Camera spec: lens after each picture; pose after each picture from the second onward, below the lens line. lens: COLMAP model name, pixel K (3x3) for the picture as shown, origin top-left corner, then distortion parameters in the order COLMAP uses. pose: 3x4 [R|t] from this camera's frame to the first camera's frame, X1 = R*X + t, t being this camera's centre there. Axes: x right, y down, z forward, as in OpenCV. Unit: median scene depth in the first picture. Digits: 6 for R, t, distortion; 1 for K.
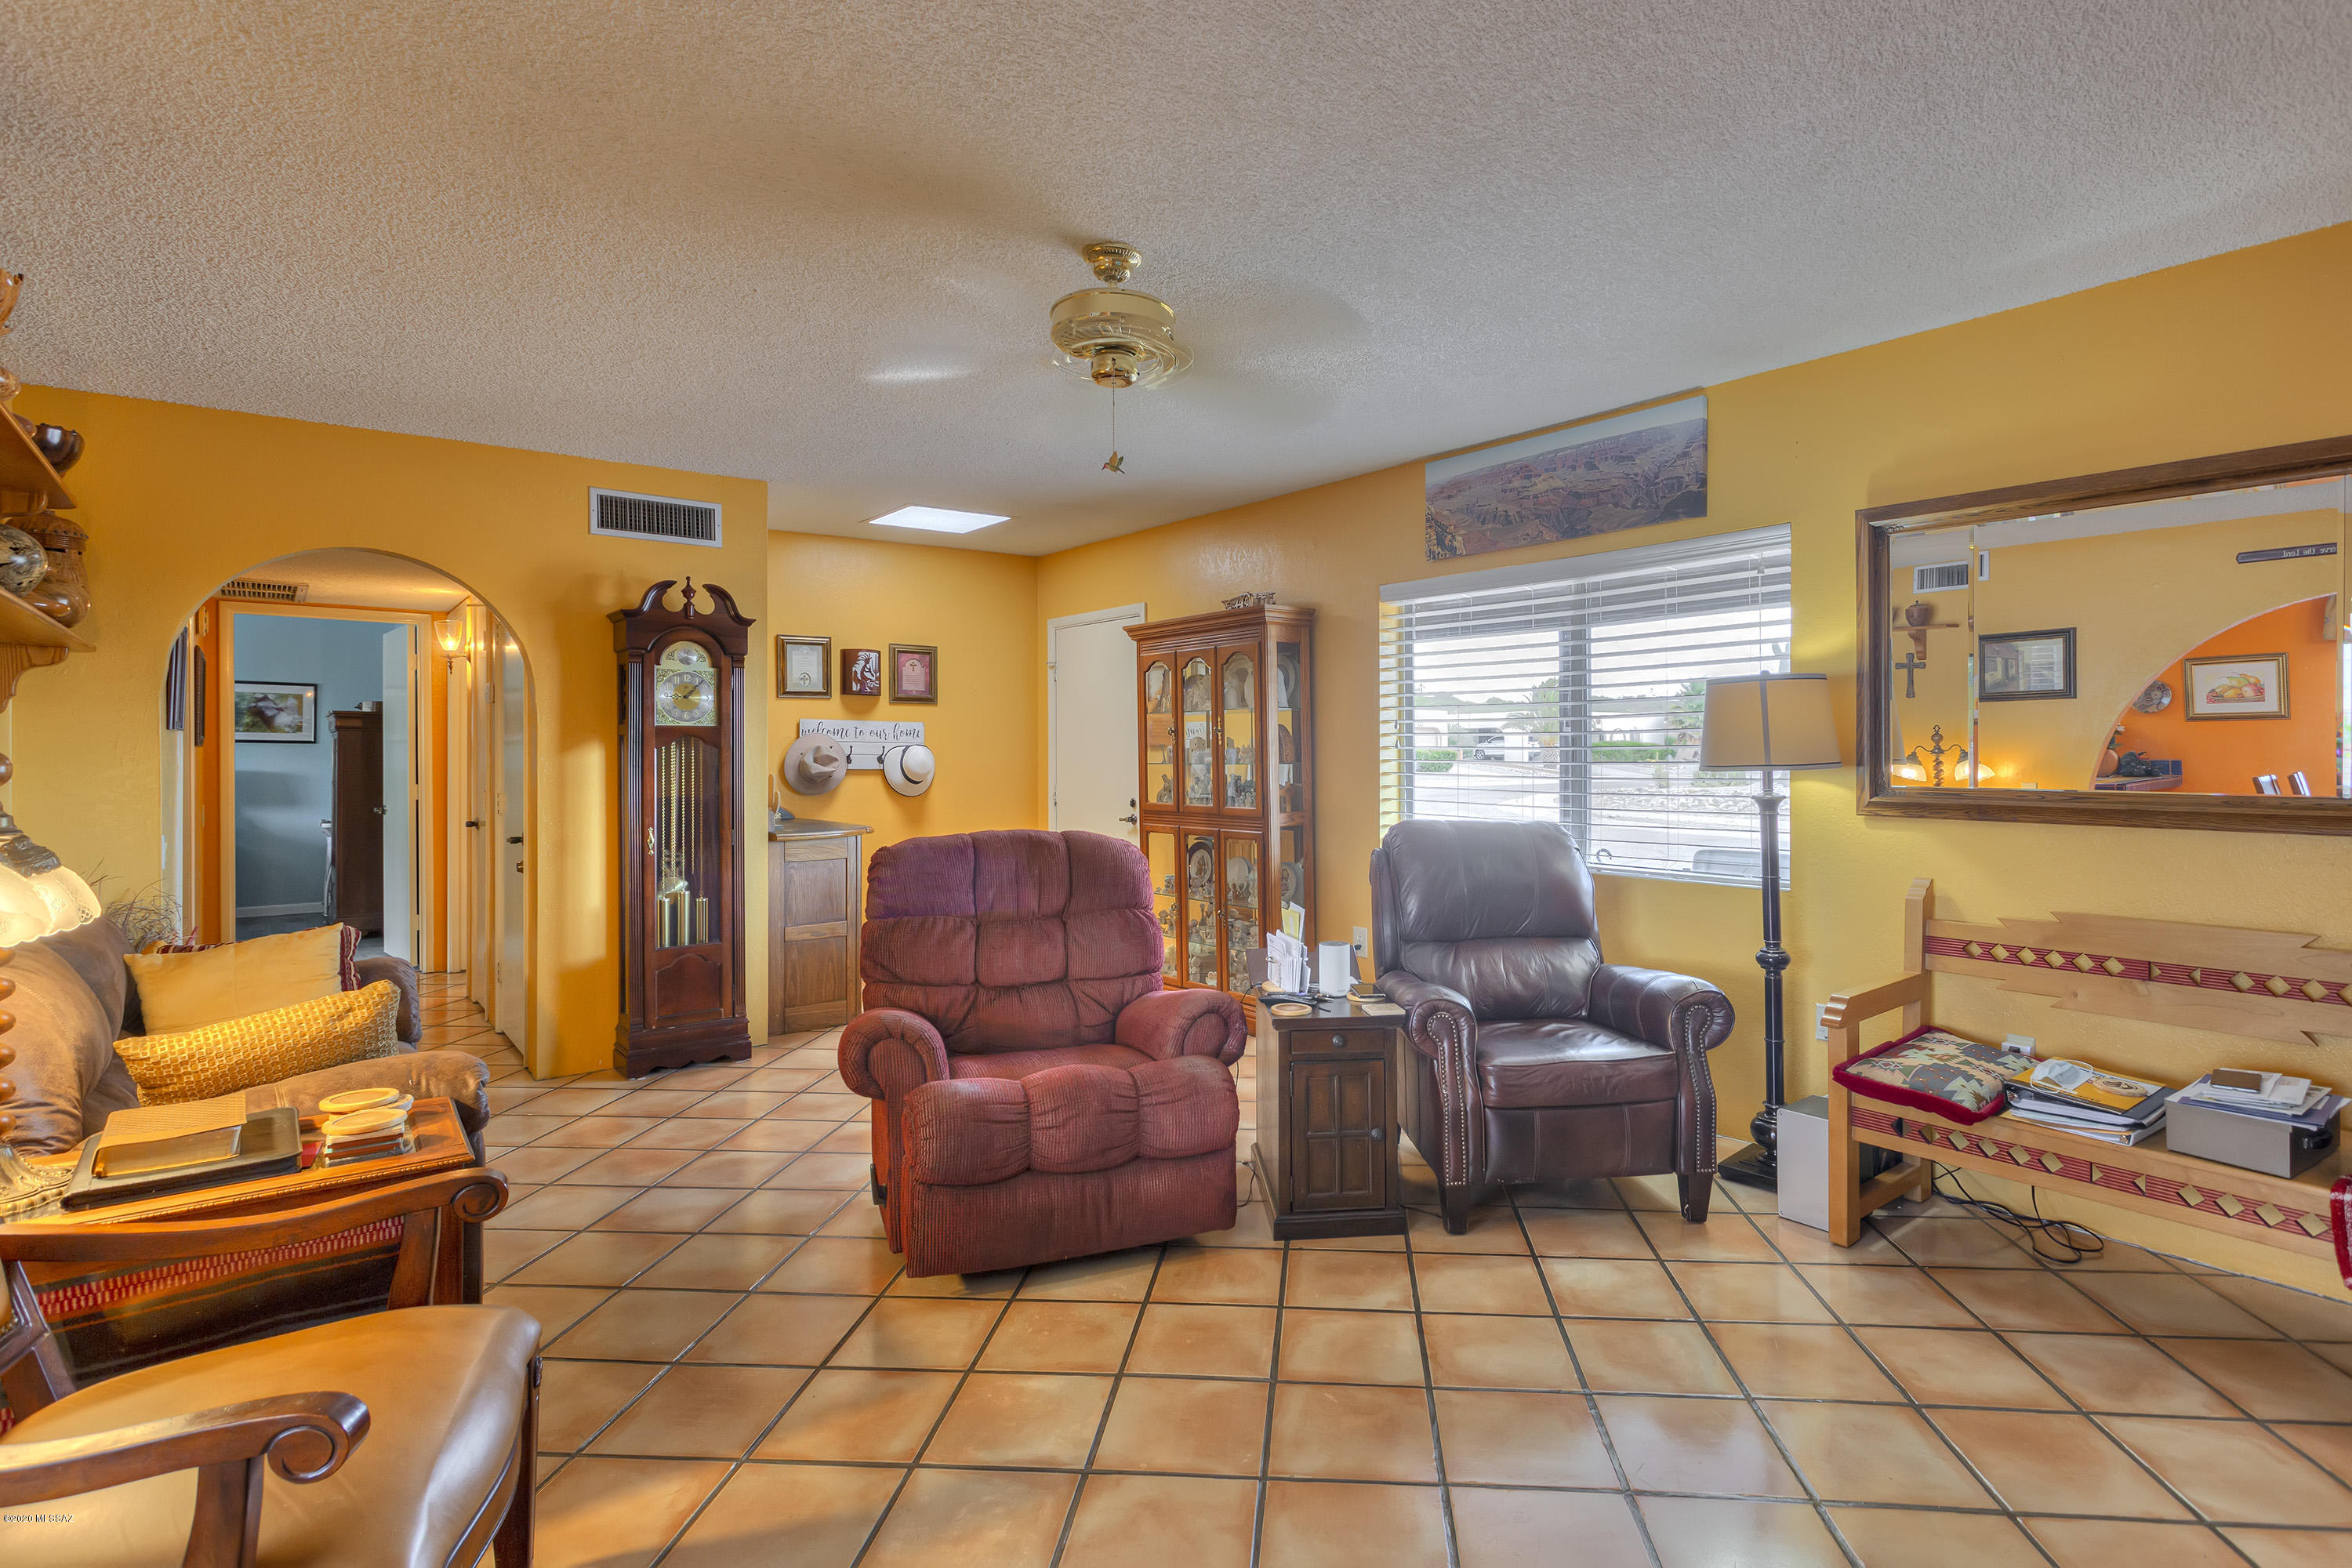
lens RADIAL K [[1119.2, 0, 1272.8], [0, 1119.2, 758.3], [0, 0, 1]] dist [0.002554, 0.003177]
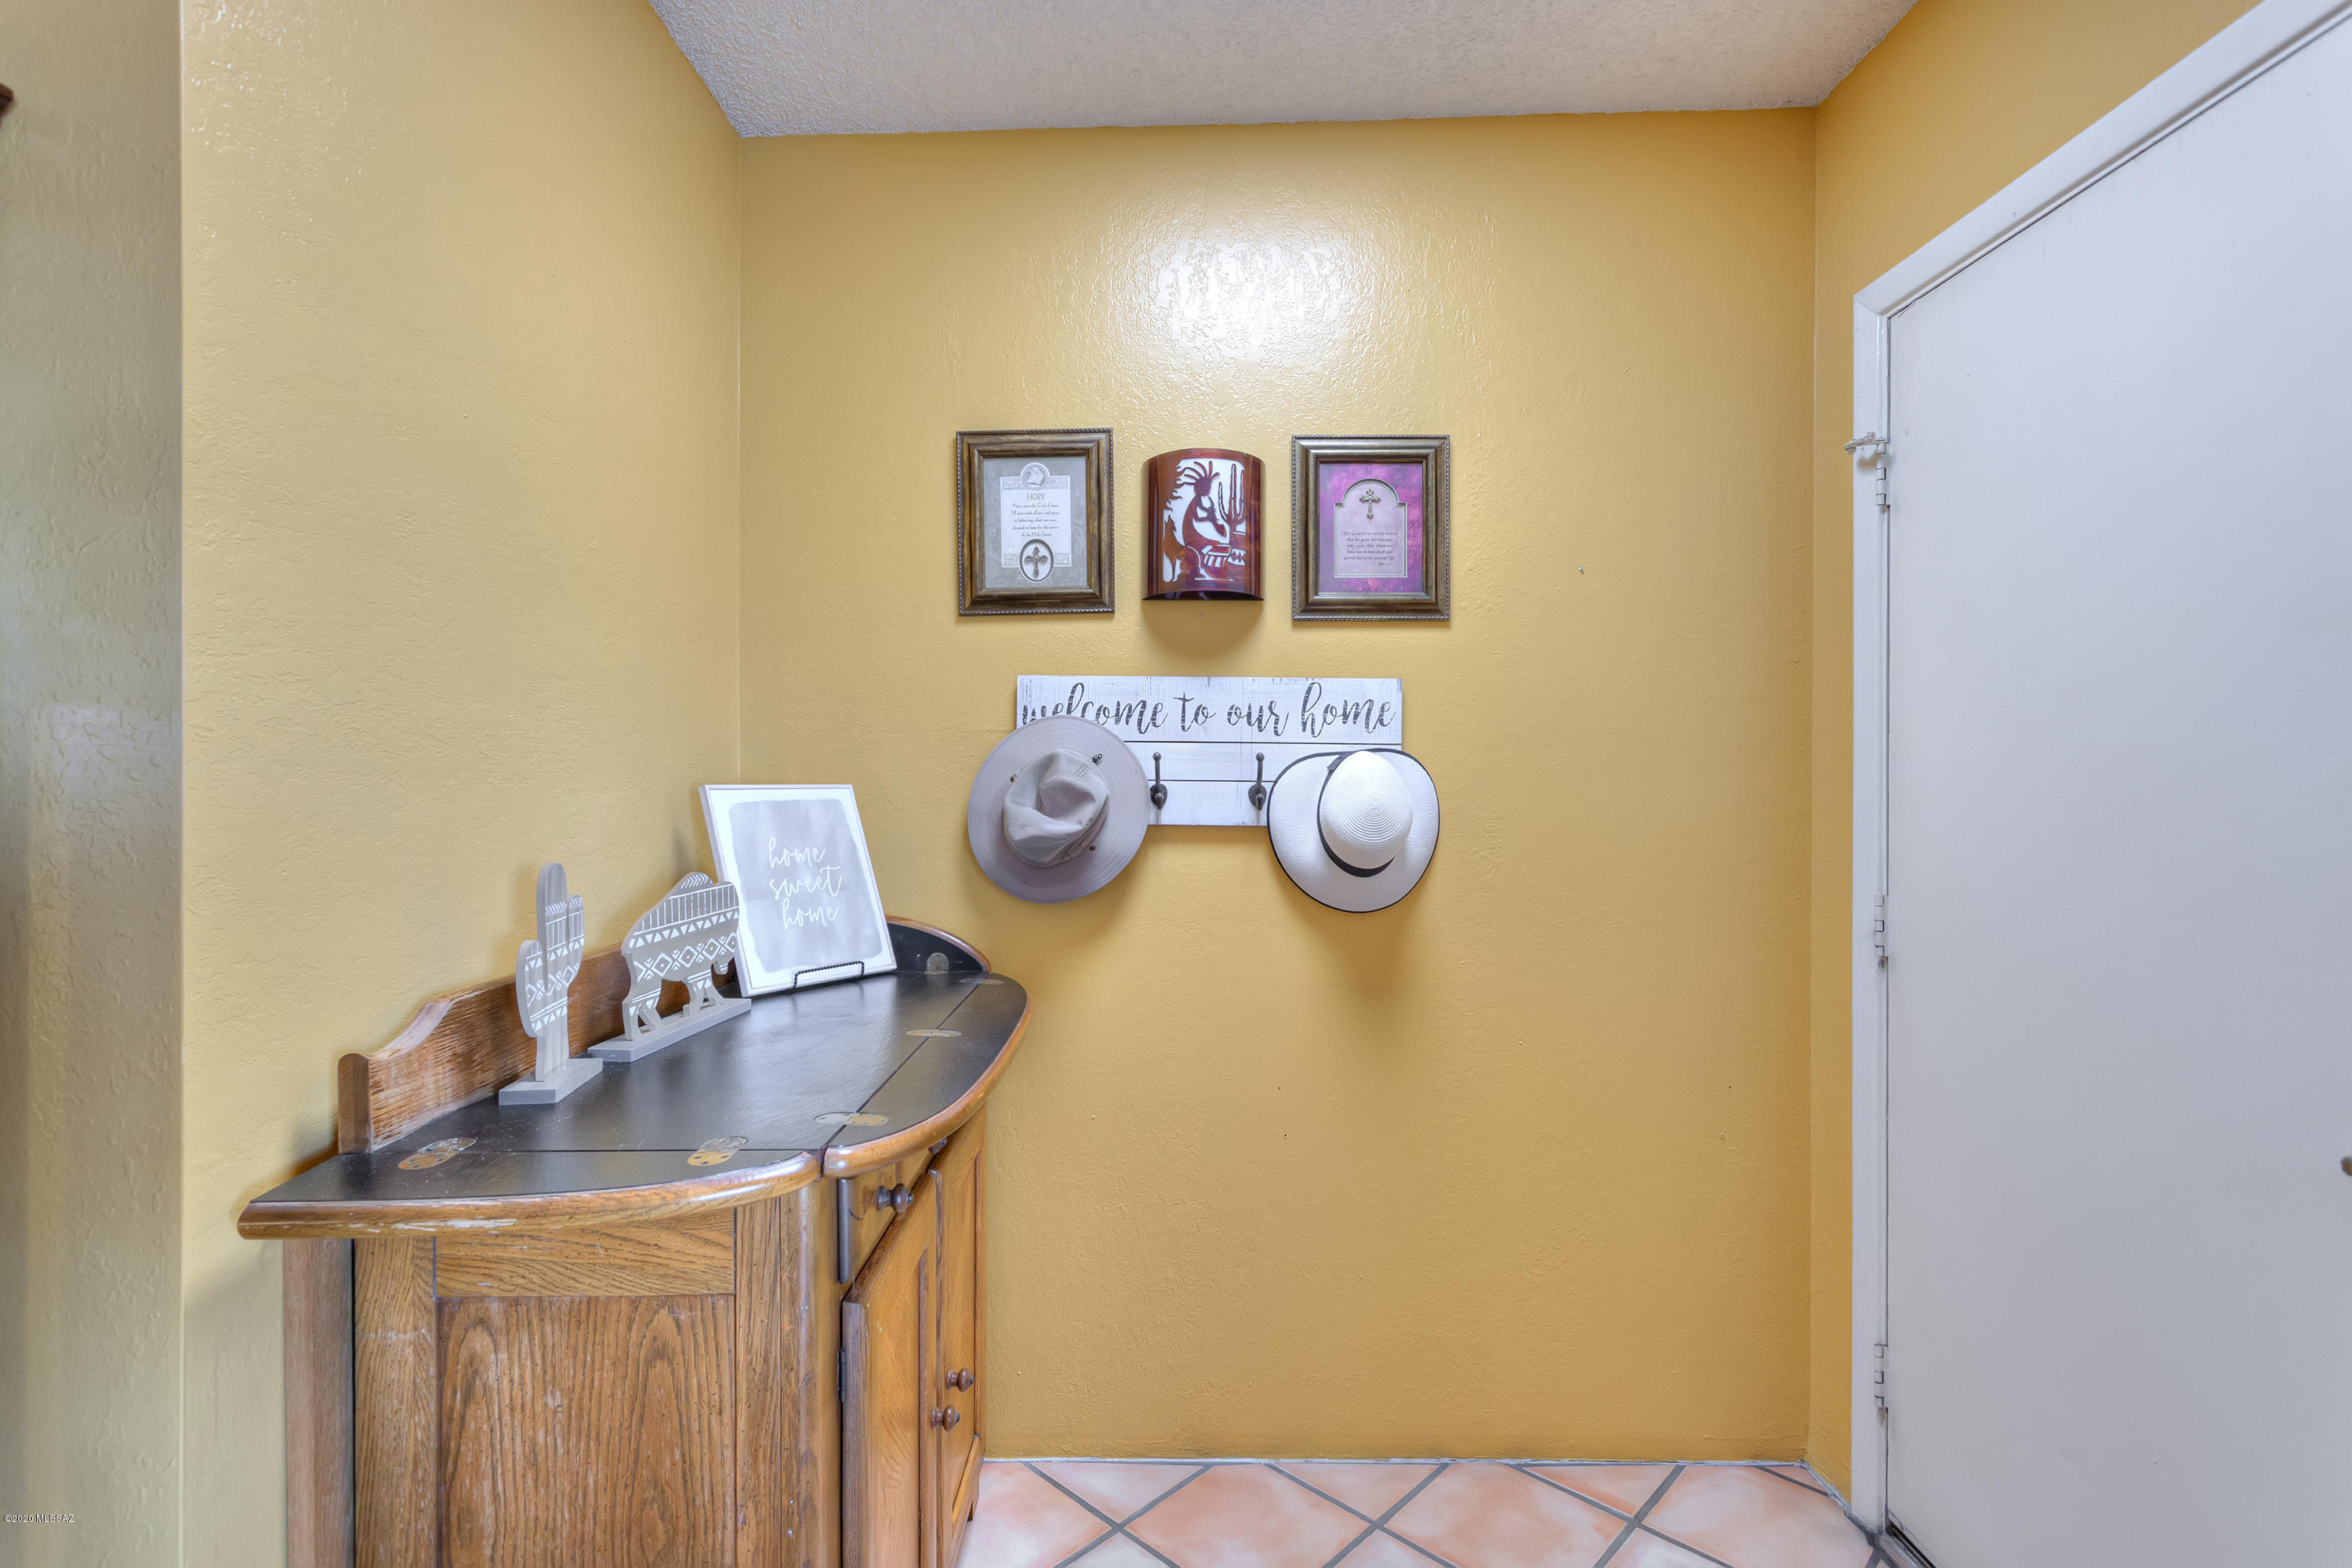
lens RADIAL K [[1119.2, 0, 1155.5], [0, 1119.2, 788.6], [0, 0, 1]] dist [0.002554, 0.003177]
pose [[0.748636, 0.007483, -0.662939, -0.160229], [-0.003031, 0.999964, 0.007864, -0.003598], [0.662975, -0.003878, 0.748632, 0.746319]]
